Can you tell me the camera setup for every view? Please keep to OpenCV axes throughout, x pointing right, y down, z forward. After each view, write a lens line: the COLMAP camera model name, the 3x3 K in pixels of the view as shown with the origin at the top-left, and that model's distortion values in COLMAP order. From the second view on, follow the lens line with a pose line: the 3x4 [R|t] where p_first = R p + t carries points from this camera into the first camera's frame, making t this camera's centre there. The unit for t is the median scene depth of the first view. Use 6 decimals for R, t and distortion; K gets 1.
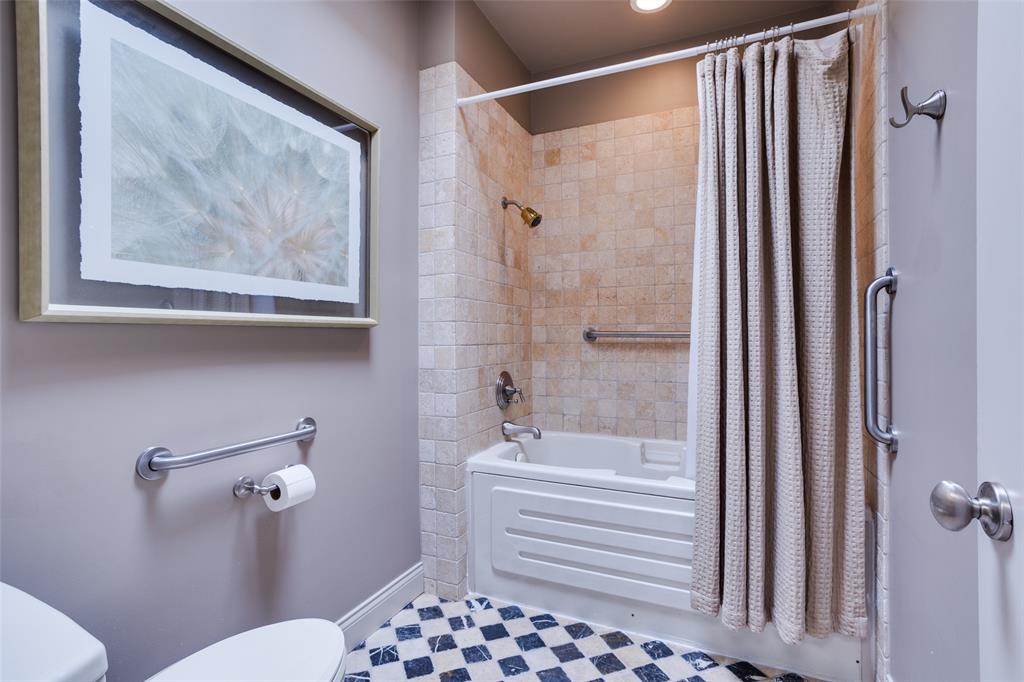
lens RADIAL K [[473.0, 0, 507.8], [0, 473.0, 339.8], [0, 0, 1]] dist [-0.049602, 0.037524]
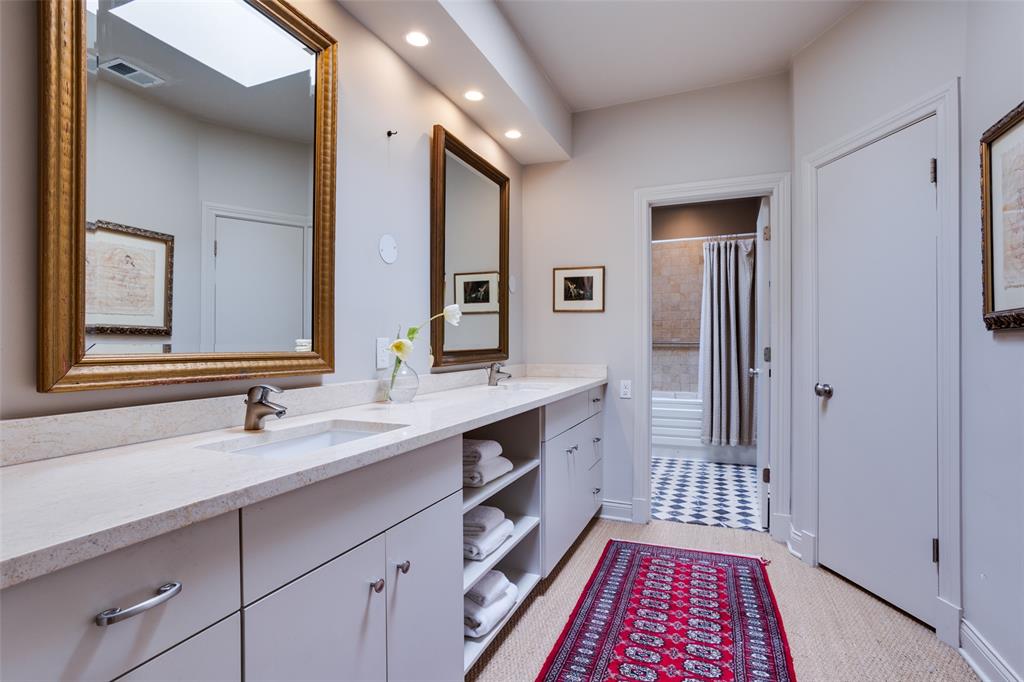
lens RADIAL K [[473.0, 0, 507.8], [0, 473.0, 339.8], [0, 0, 1]] dist [-0.049602, 0.037524]
pose [[0.999632, 0.003770, 0.026859, -0.826097], [-0.003521, 0.999950, -0.009314, -0.005198], [-0.026893, 0.009216, 0.999596, -1.744062]]
